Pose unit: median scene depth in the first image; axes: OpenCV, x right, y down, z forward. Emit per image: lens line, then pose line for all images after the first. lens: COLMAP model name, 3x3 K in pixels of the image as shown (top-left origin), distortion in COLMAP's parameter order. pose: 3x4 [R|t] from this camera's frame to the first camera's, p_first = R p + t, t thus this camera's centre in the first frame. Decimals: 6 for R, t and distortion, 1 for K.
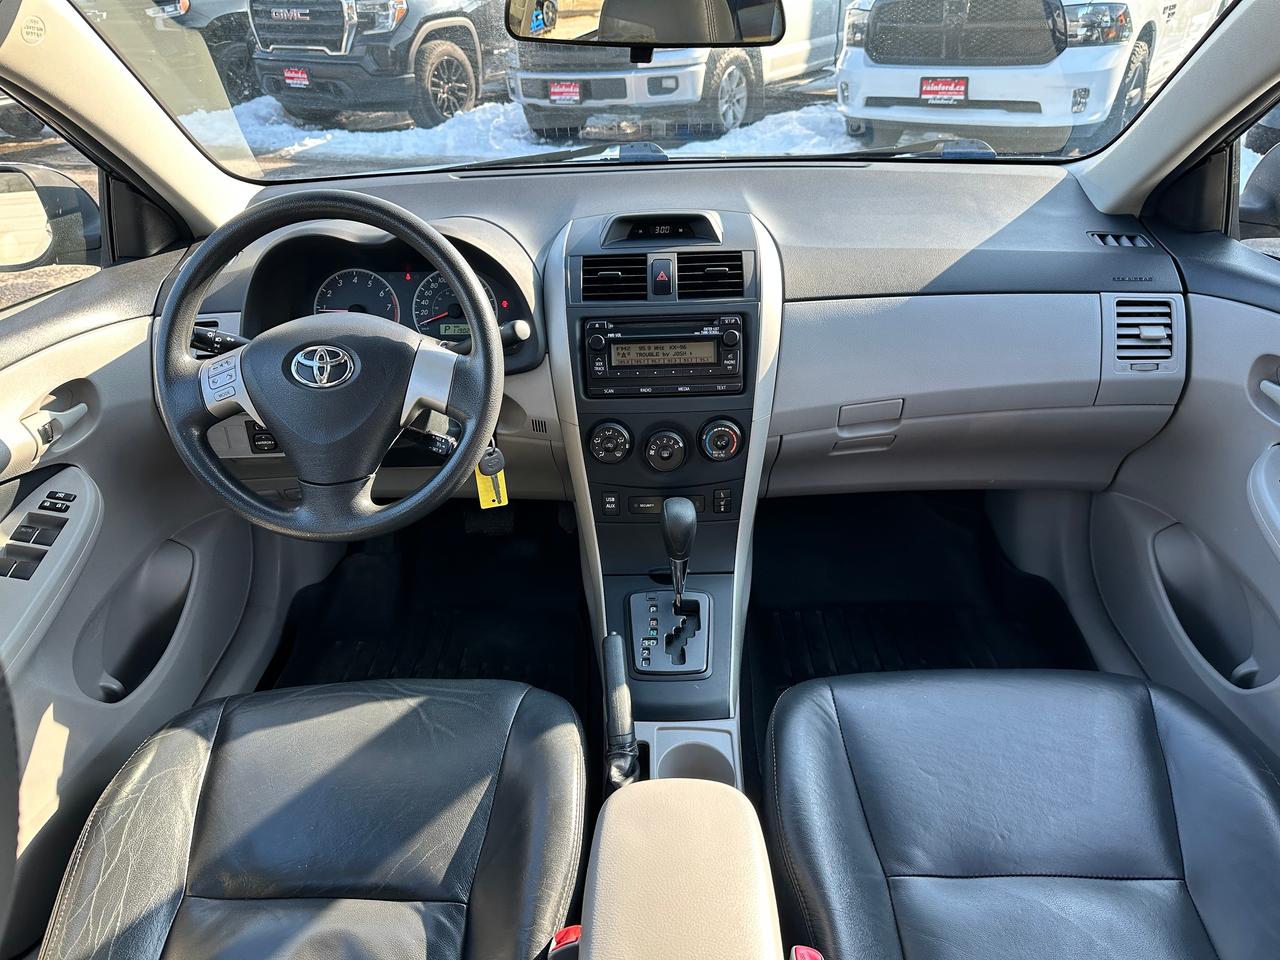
lens RADIAL K [[893.6, 0, 646.3], [0, 893.6, 468.2], [0, 0, 1]] dist [0.080523, -0.105499]
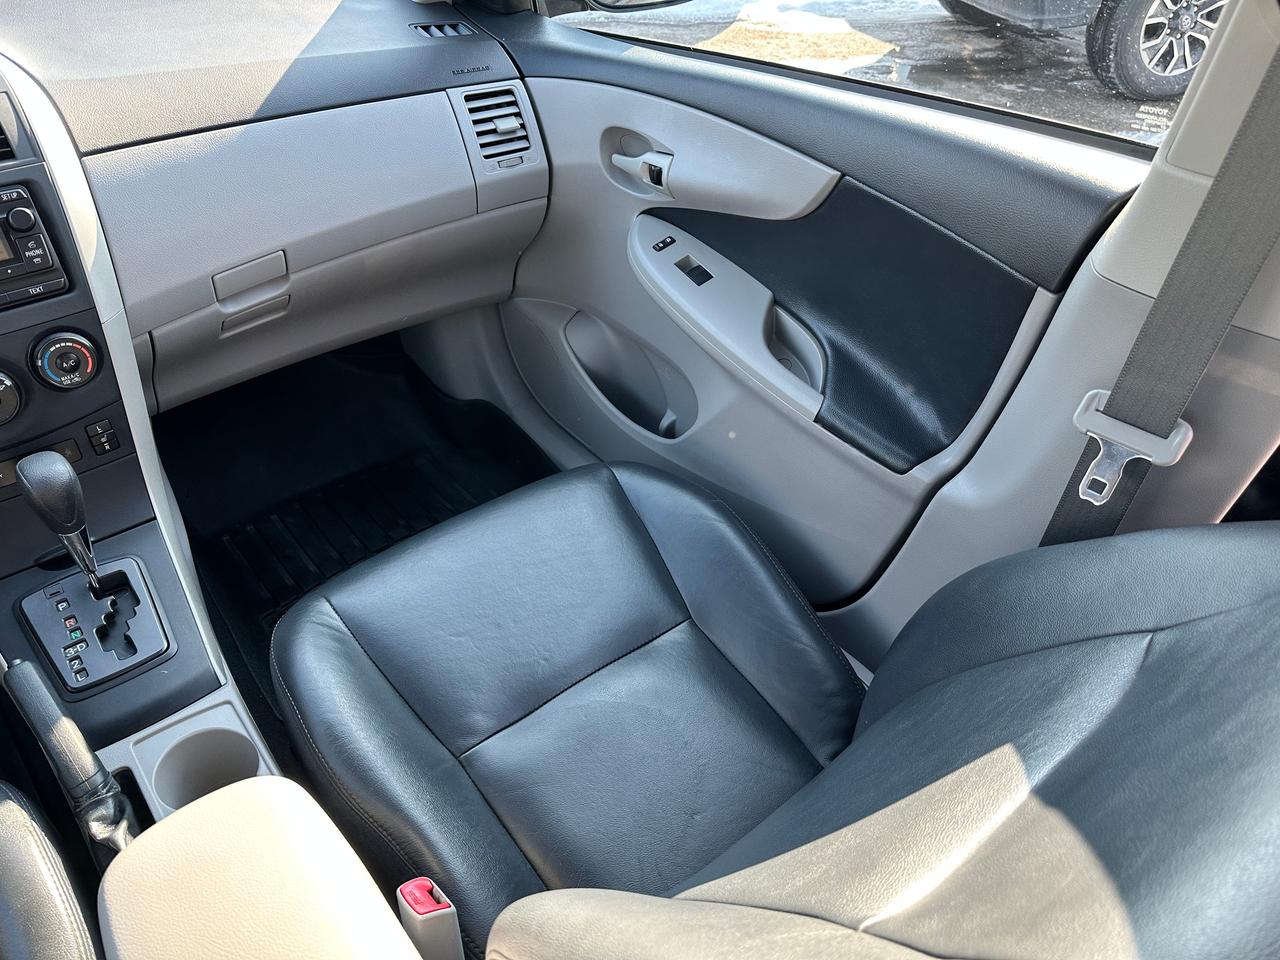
lens RADIAL K [[902.9, 0, 637.0], [0, 902.9, 484.9], [0, 0, 1]] dist [0.054392, -0.071643]
pose [[0.769254, -0.364545, 0.524743, 0.013382], [0.267374, 0.929563, 0.253818, -0.000745], [-0.580310, -0.054948, 0.812540, 0.107766]]
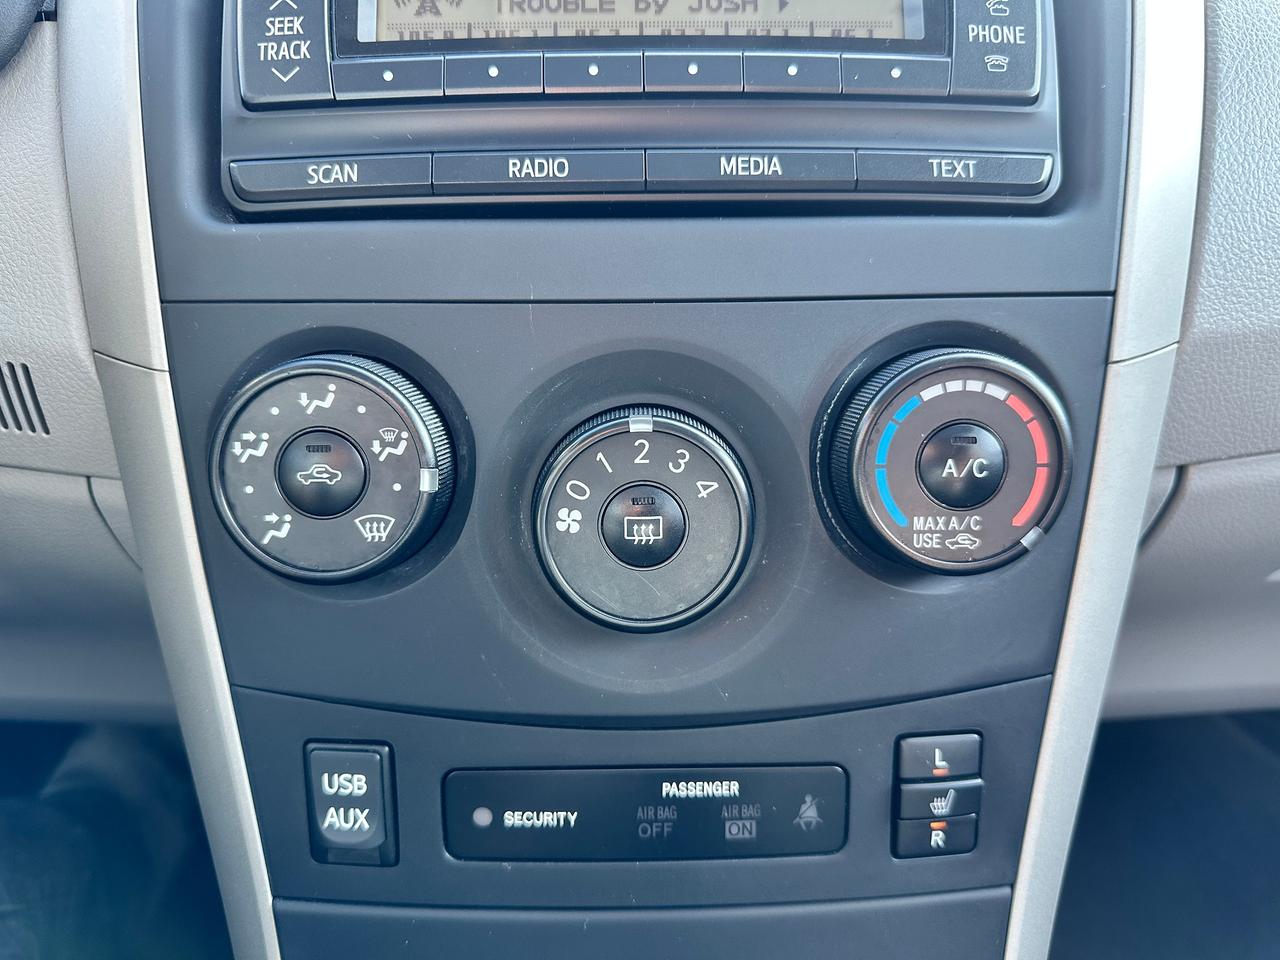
lens RADIAL K [[931.2, 0, 633.3], [0, 931.2, 481.6], [0, 0, 1]] dist [-0.002001, -0.062061]
pose [[0.999237, 0.014010, 0.036445, 0.012421], [-0.007233, 0.983671, -0.179832, 0.007842], [-0.038369, 0.179432, 0.983022, 0.823022]]
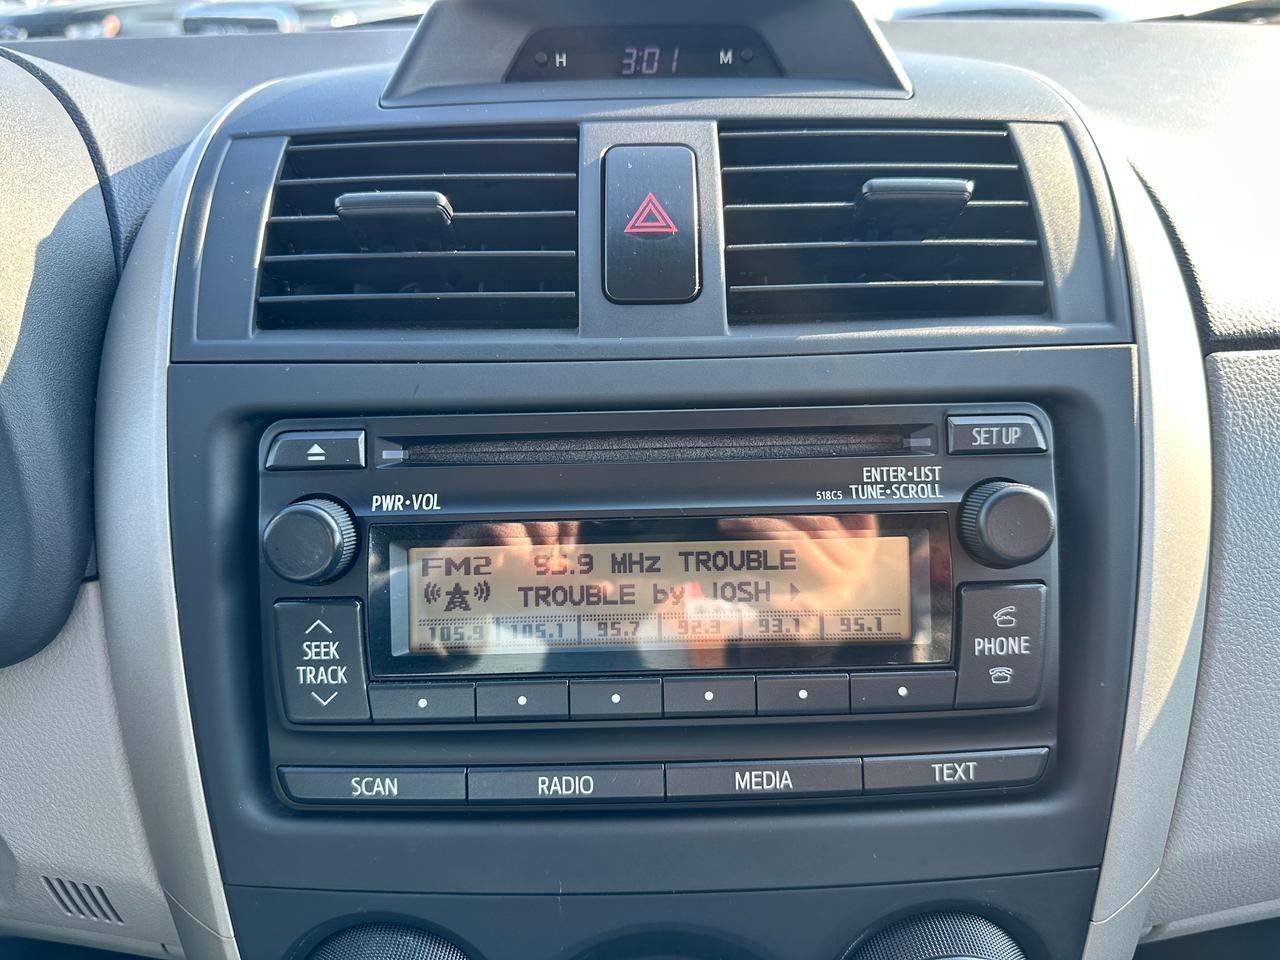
lens RADIAL K [[886.3, 0, 650.6], [0, 886.3, 476.4], [0, 0, 1]] dist [0.004280, -0.010716]
pose [[0.999680, 0.002849, 0.025121, 0.012651], [-0.001031, 0.997397, -0.072095, -0.139548], [-0.025261, 0.072046, 0.997081, 0.800056]]
